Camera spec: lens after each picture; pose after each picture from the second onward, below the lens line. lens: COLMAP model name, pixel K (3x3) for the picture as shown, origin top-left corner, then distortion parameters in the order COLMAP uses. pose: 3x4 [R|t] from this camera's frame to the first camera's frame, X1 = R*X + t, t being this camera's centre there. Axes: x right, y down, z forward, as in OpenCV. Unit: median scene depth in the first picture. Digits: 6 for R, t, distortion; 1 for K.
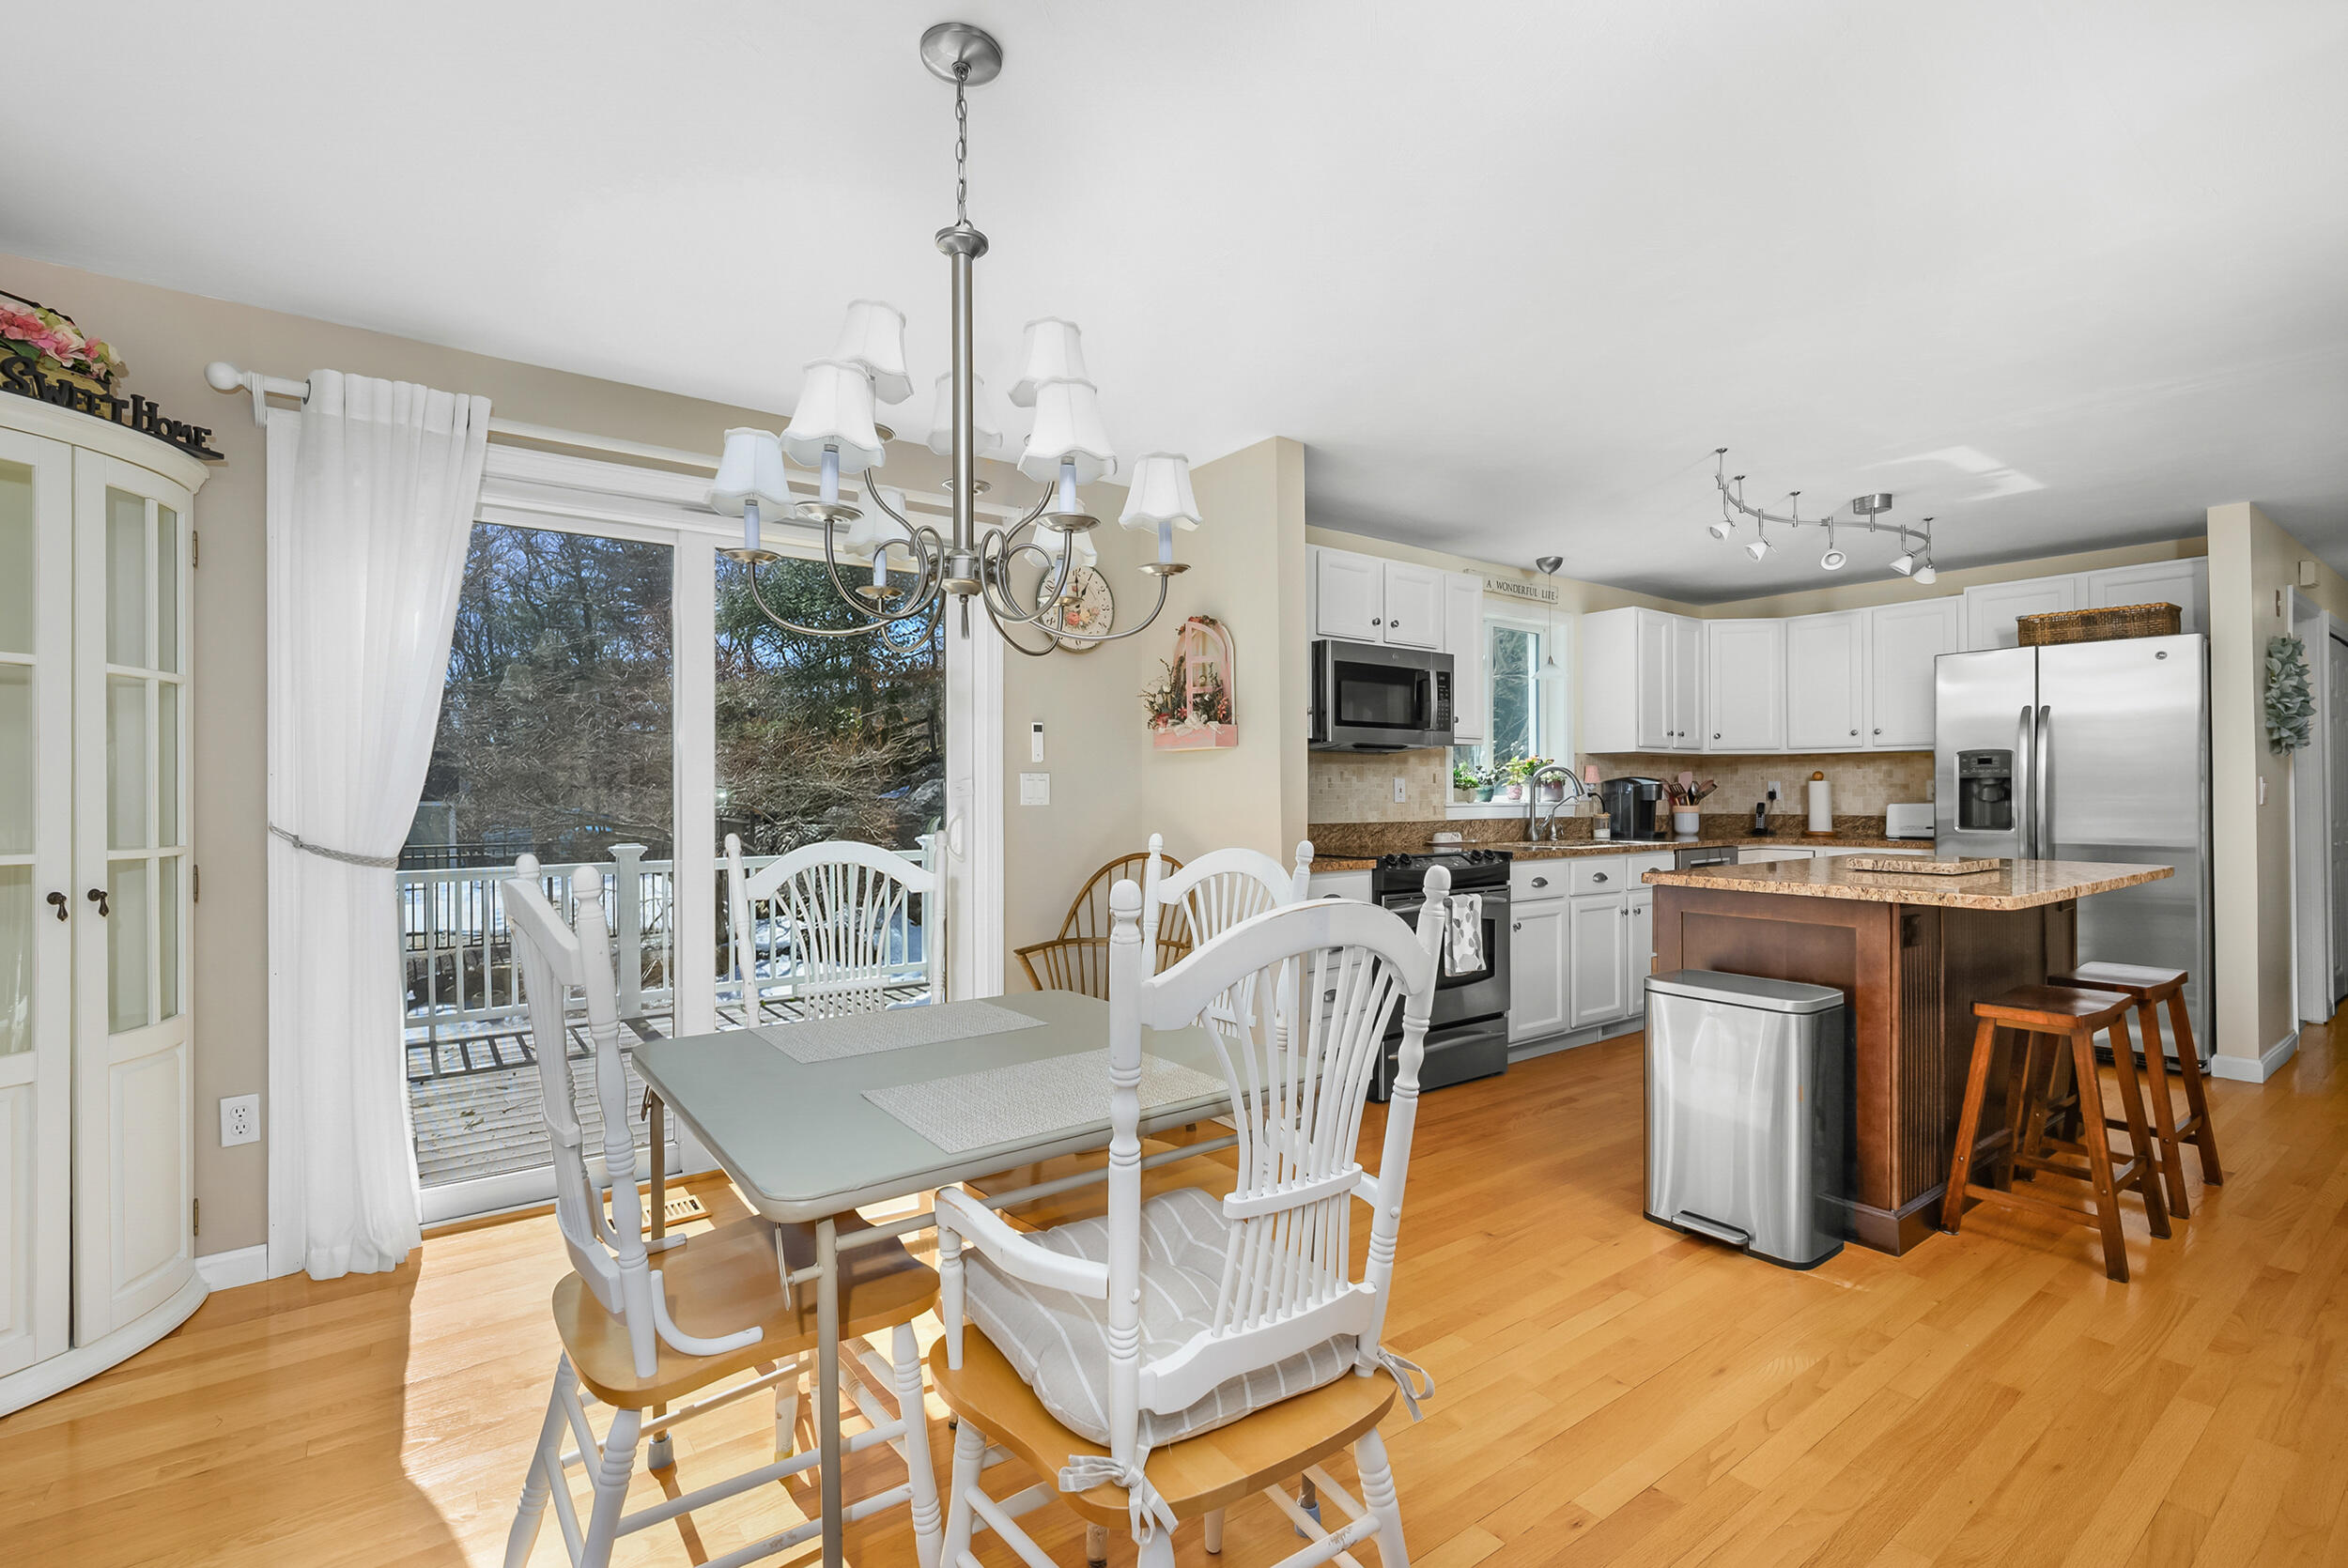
lens RADIAL K [[1066.7, 0, 1174.0], [0, 1066.7, 784.0], [0, 0, 1]] dist [-0.001003, -0.000128]
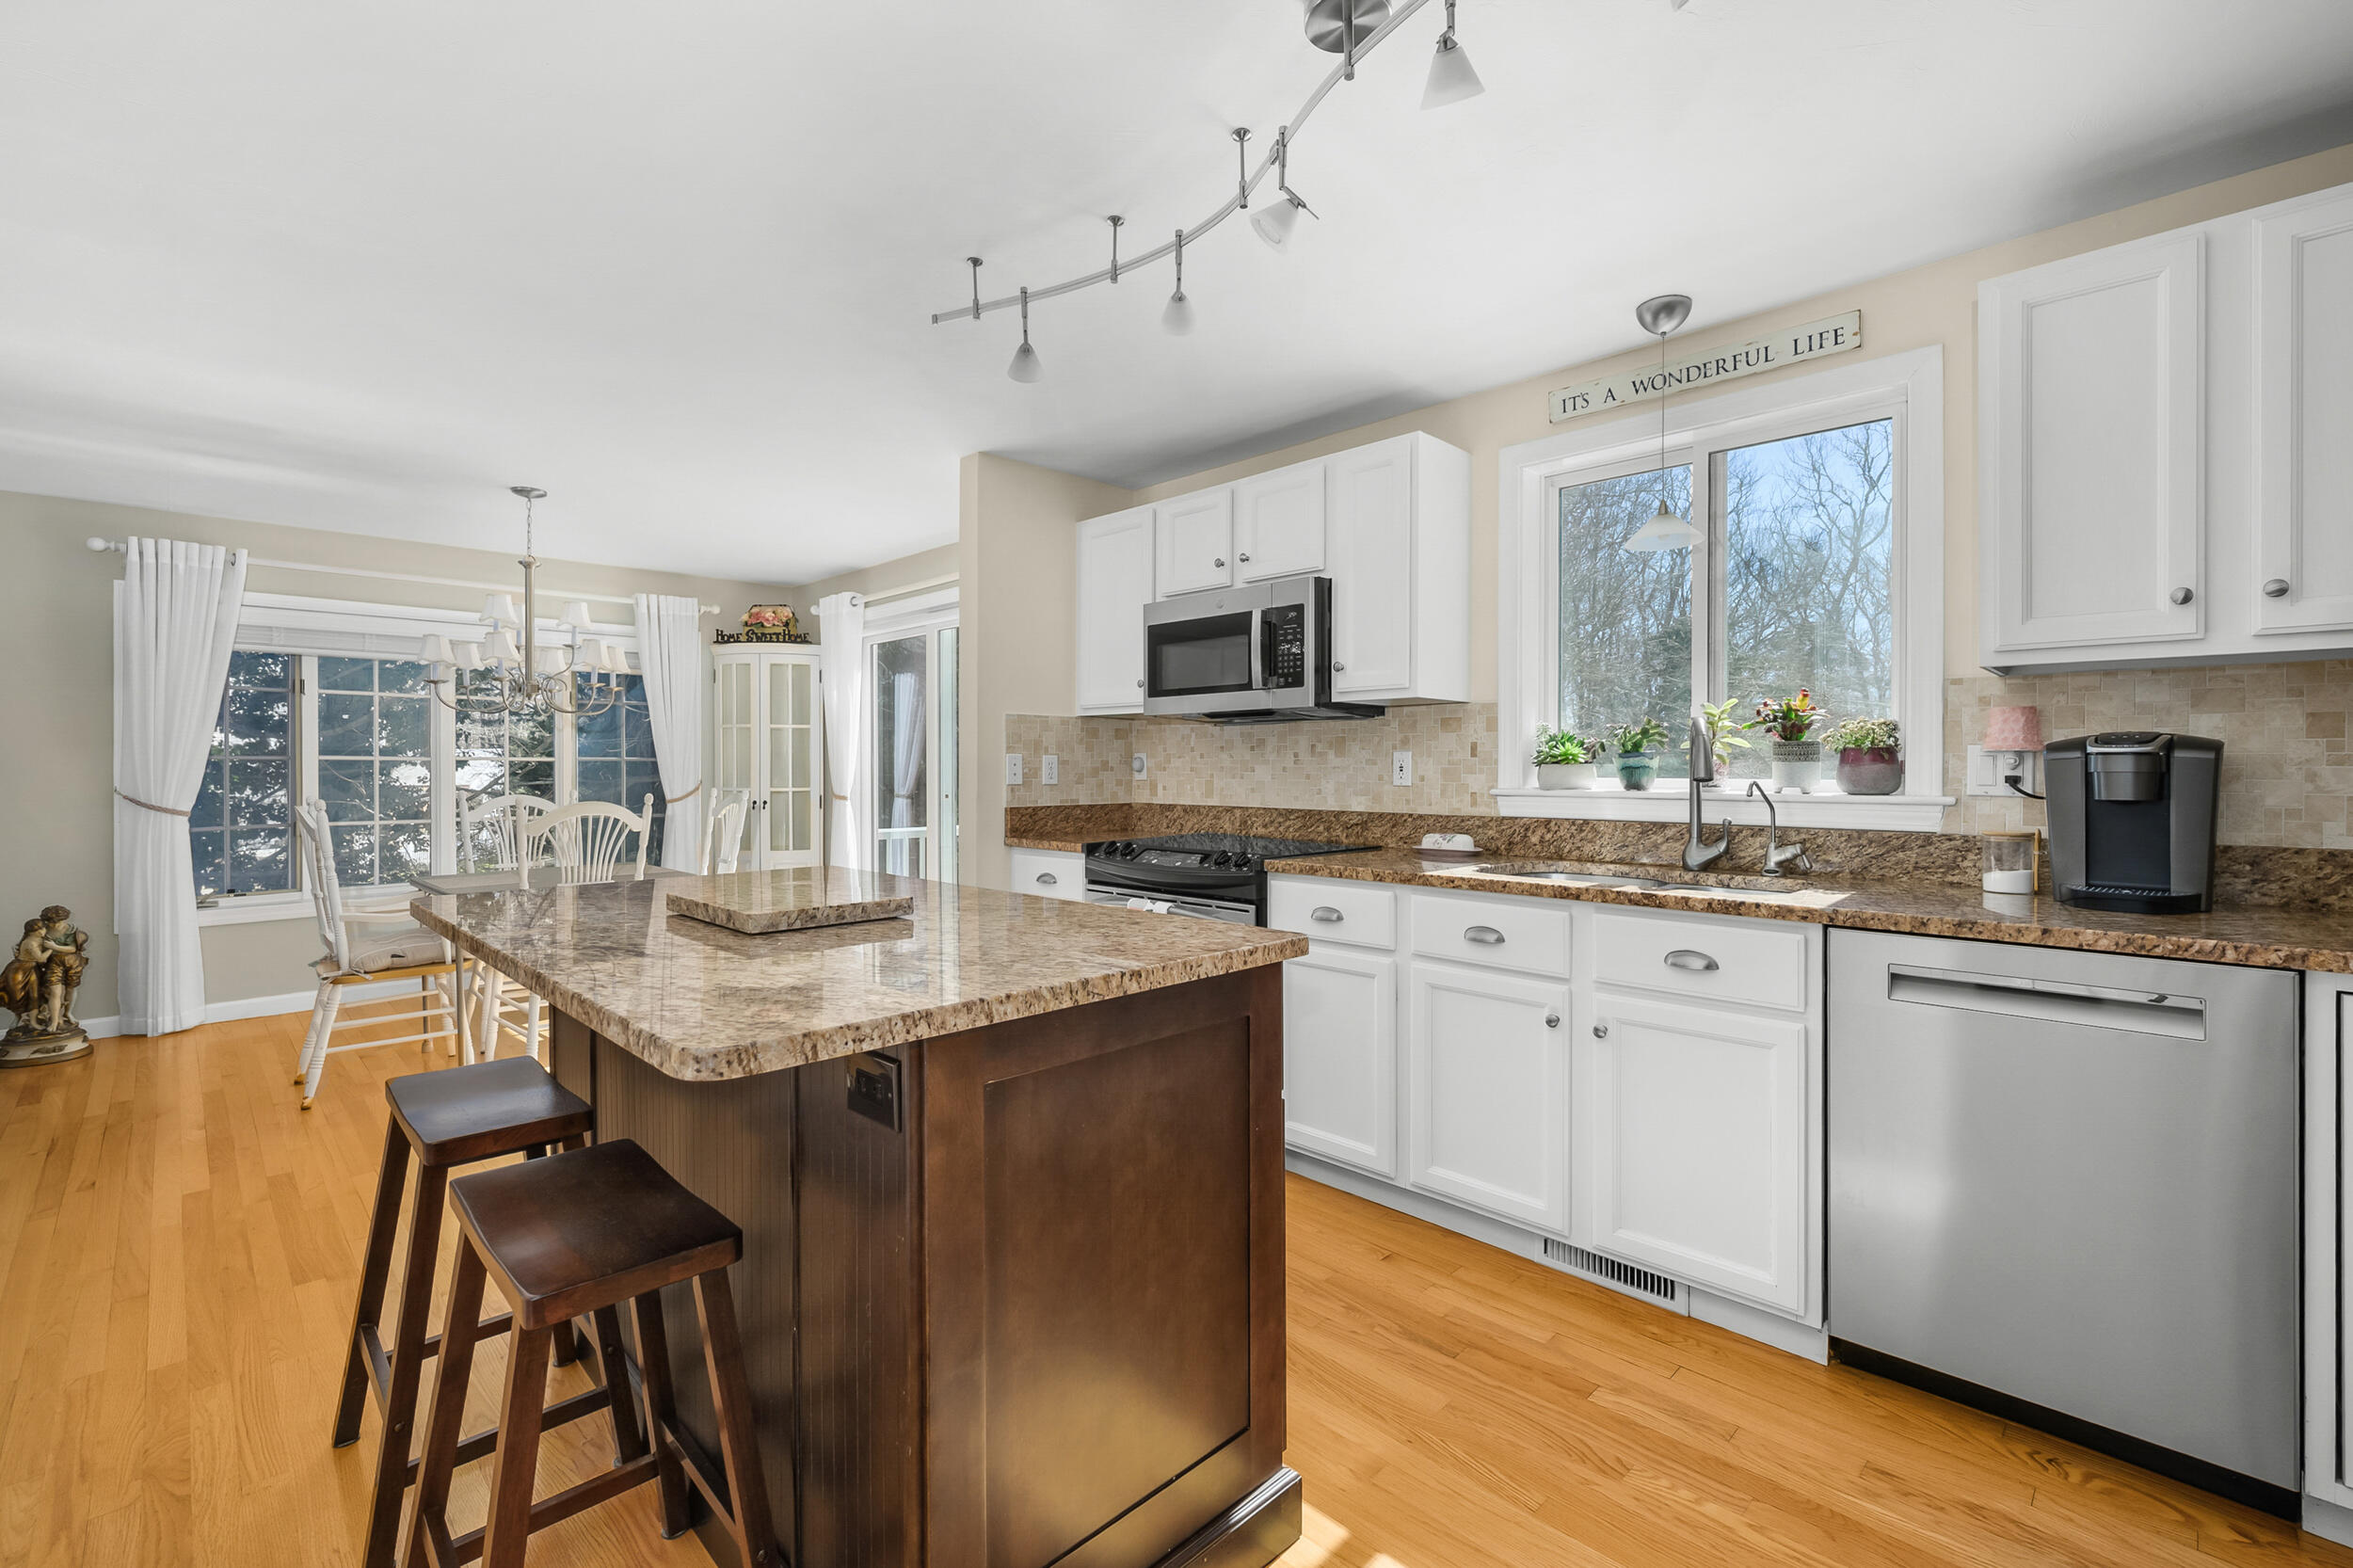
lens RADIAL K [[1006.1, 0, 1176.5], [0, 1006.1, 784.0], [0, 0, 1]] dist [0.001011, 0.000097]
pose [[0.141440, 0.020357, -0.989737, 0.866106], [0.007711, 0.999736, 0.021664, 0.000764], [0.989917, -0.010696, 0.141246, 0.774699]]
